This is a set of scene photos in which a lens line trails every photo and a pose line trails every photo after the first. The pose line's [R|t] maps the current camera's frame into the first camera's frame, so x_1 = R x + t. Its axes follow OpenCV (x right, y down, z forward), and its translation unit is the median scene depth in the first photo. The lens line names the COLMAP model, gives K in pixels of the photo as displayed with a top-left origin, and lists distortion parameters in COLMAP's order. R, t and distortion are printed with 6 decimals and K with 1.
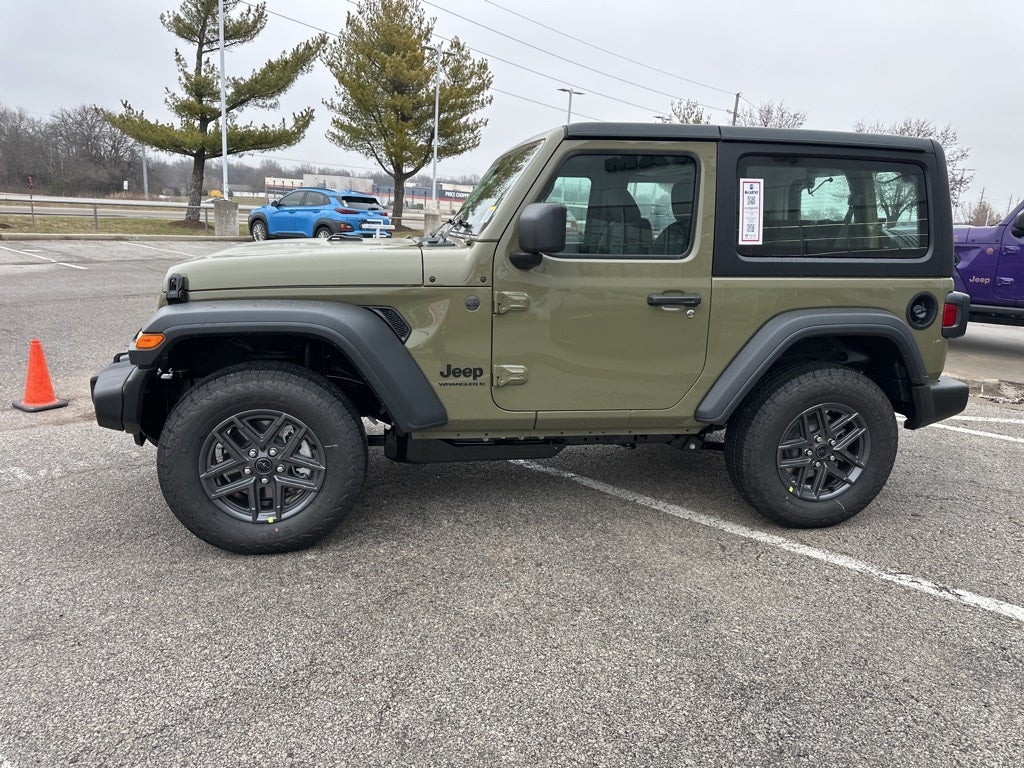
lens RADIAL K [[722.3, 0, 506.0], [0, 722.3, 369.0], [0, 0, 1]] dist [0.047379, -0.054549]
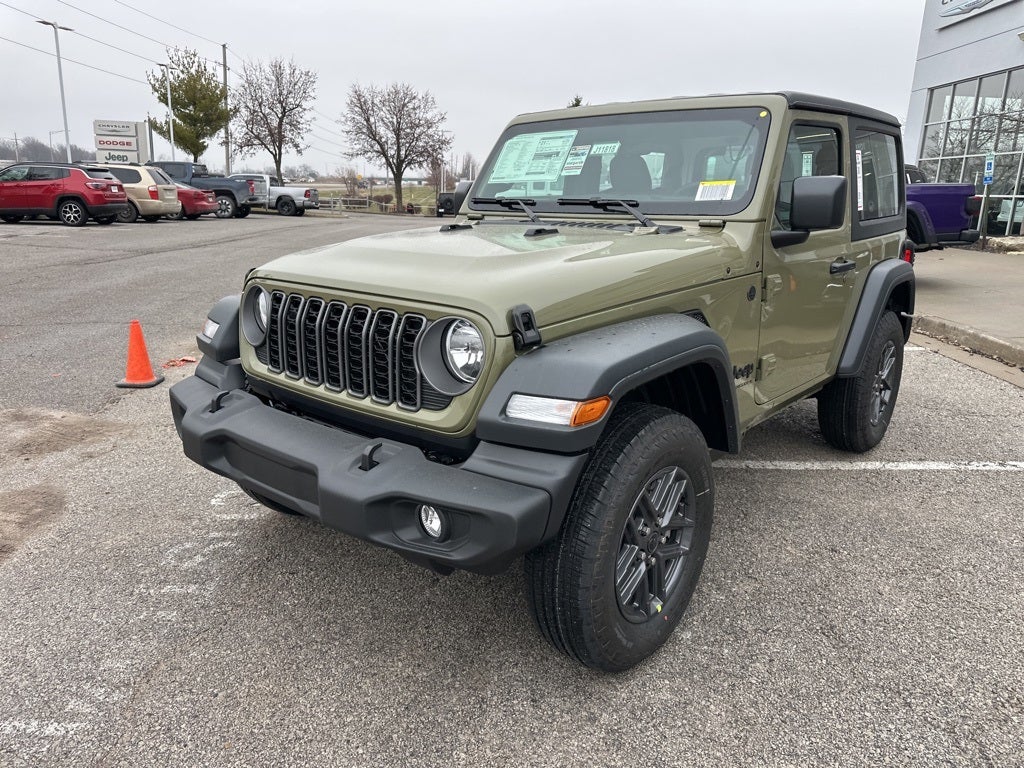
lens RADIAL K [[728.8, 0, 509.4], [0, 728.8, 372.0], [0, 0, 1]] dist [0.003625, -0.006657]
pose [[0.775556, -0.184460, 0.603727, -0.775699], [0.149327, 0.982821, 0.108459, -0.127623], [-0.613362, 0.006037, 0.789779, 0.445566]]
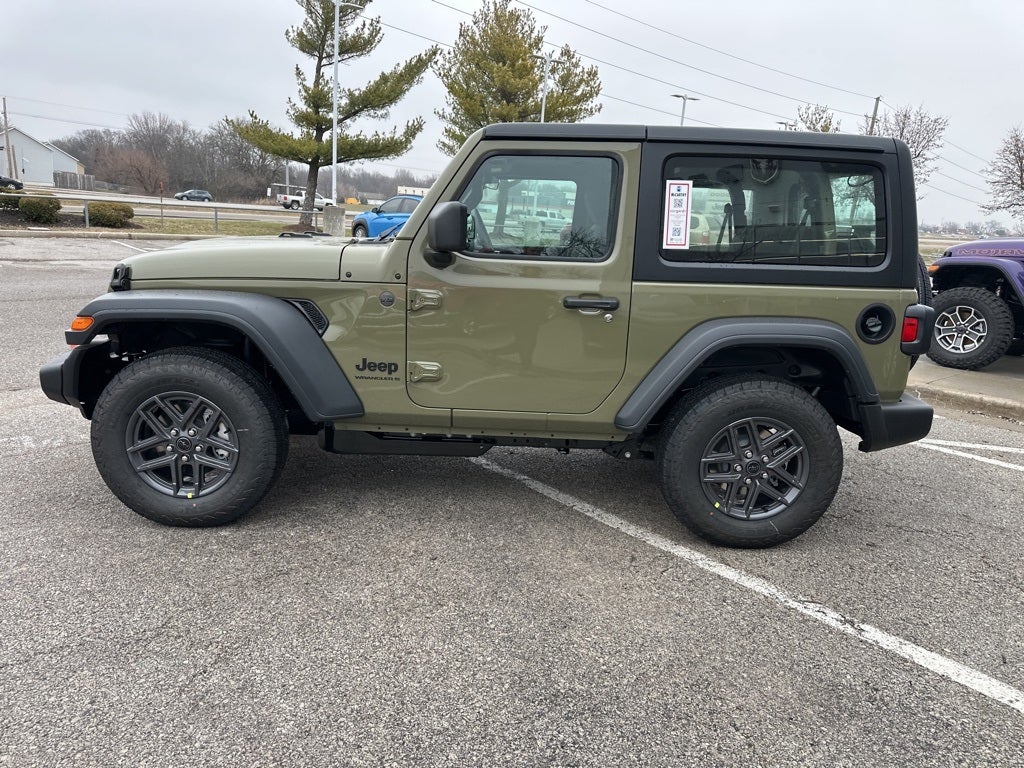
lens RADIAL K [[718.2, 0, 507.3], [0, 718.2, 377.5], [0, 0, 1]] dist [0.068926, -0.084600]
pose [[0.985974, 0.047441, -0.160014, 0.271885], [-0.047426, 0.998867, 0.003917, 0.006857], [0.160019, 0.003726, 0.987107, 0.014625]]
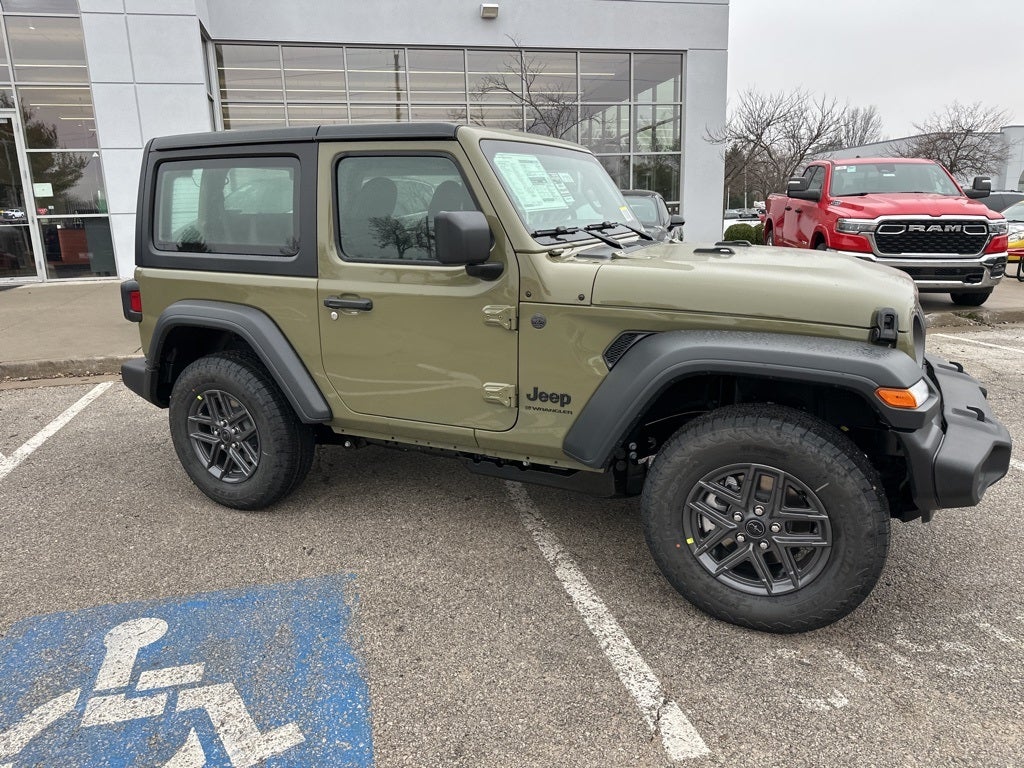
lens RADIAL K [[718.2, 0, 507.3], [0, 718.2, 377.5], [0, 0, 1]] dist [0.068926, -0.084600]
pose [[-0.799838, -0.159076, 0.578752, -0.604978], [0.112159, 0.907644, 0.404479, -0.467500], [-0.589643, 0.388430, -0.708126, 2.045879]]
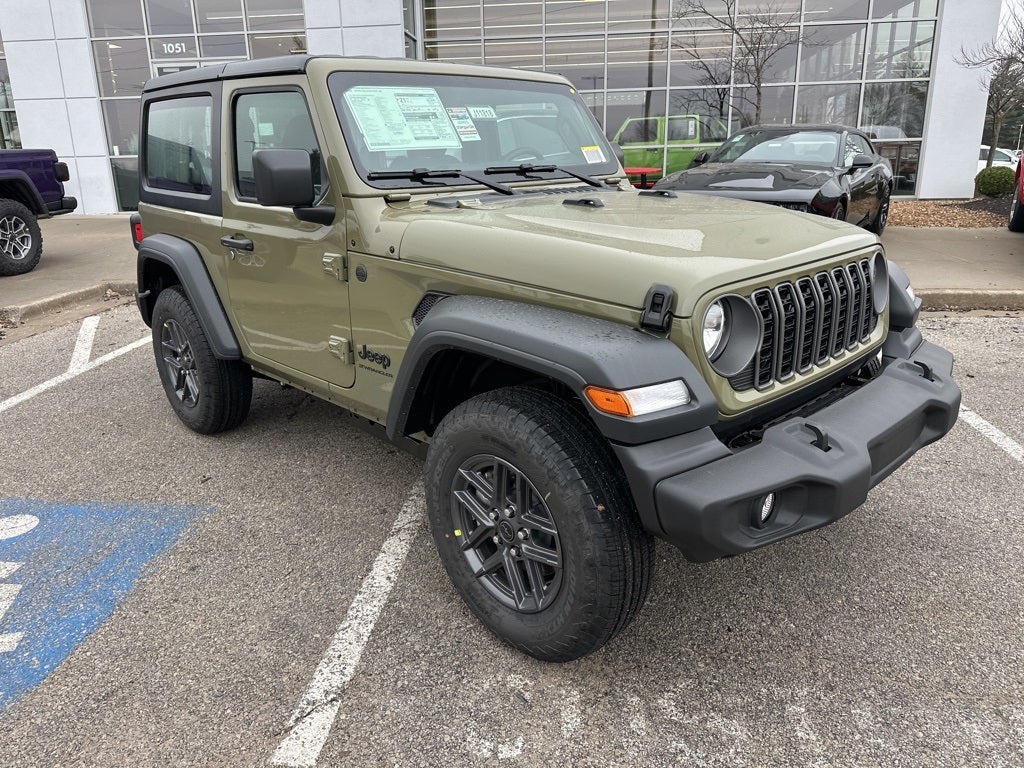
lens RADIAL K [[720.7, 0, 507.9], [0, 720.7, 372.2], [0, 0, 1]] dist [0.090838, -0.130181]
pose [[-0.545035, -0.271873, 0.793109, -0.873032], [0.168680, 0.891063, 0.421371, -0.390125], [-0.821269, 0.363444, -0.439801, 1.654146]]
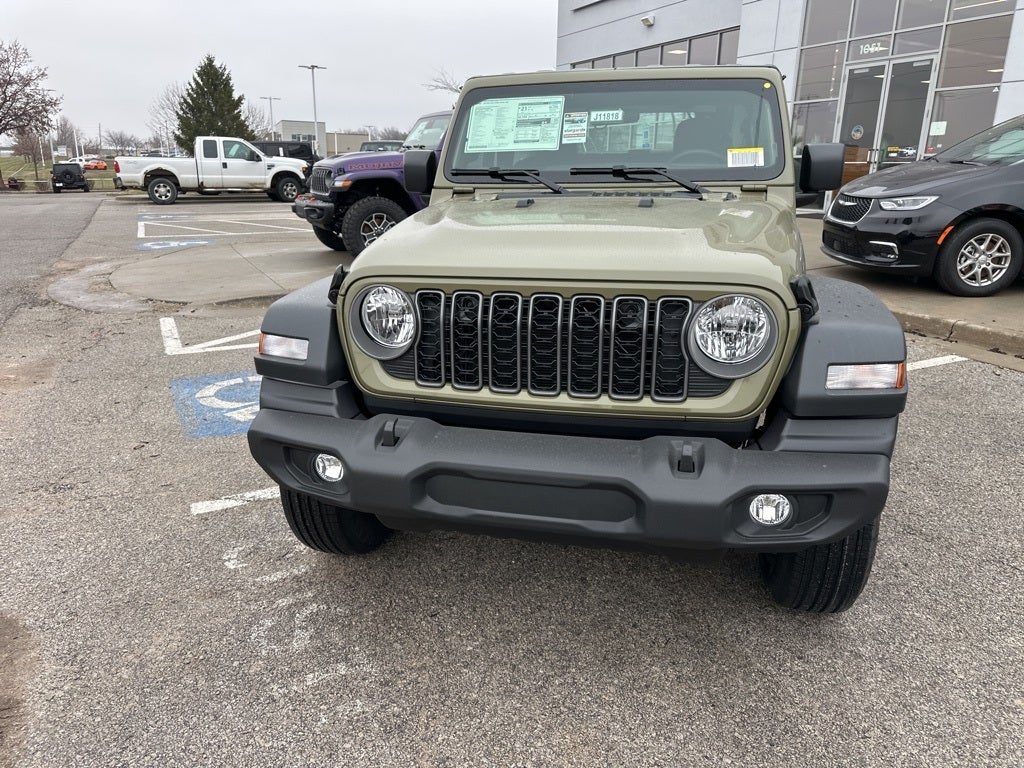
lens RADIAL K [[719.2, 0, 513.6], [0, 719.2, 388.6], [0, 0, 1]] dist [0.021644, -0.024599]
pose [[0.395894, -0.317056, 0.861825, -1.018579], [0.204879, 0.945345, 0.253668, -0.224066], [-0.895149, 0.076145, 0.439215, 0.861973]]
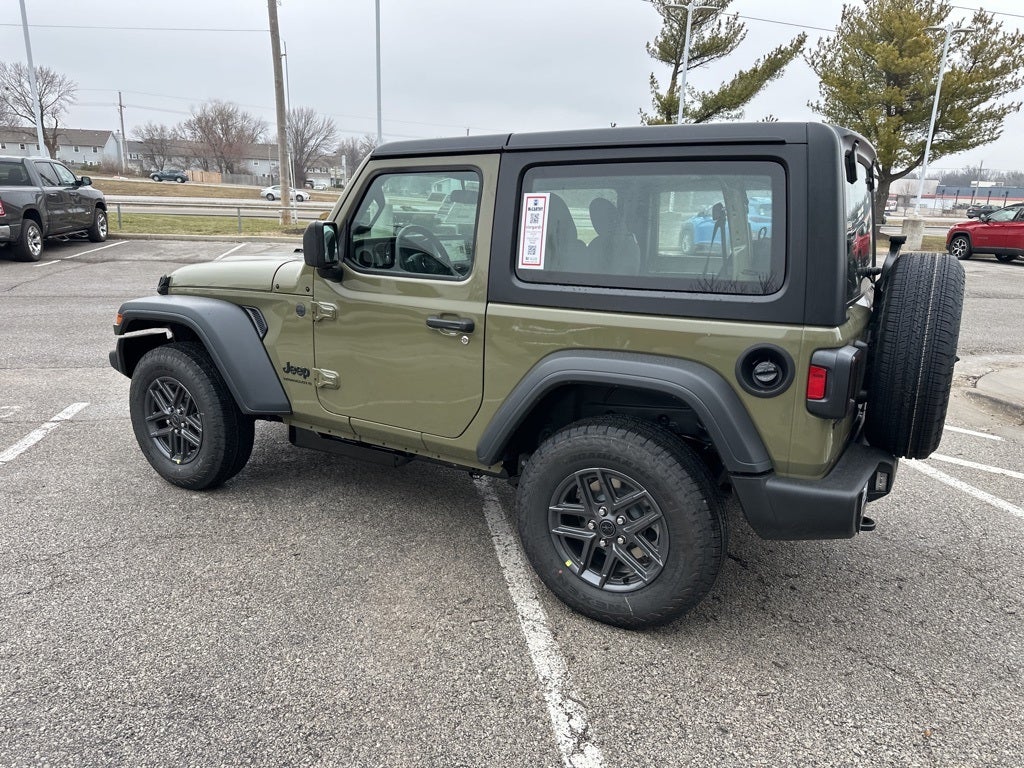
lens RADIAL K [[715.8, 0, 513.7], [0, 715.8, 369.1], [0, 0, 1]] dist [0.080313, -0.080874]
pose [[0.762977, 0.125214, -0.634183, 0.865002], [-0.131049, 0.990650, 0.037931, -0.080425], [0.633003, 0.054169, 0.772252, 0.323328]]
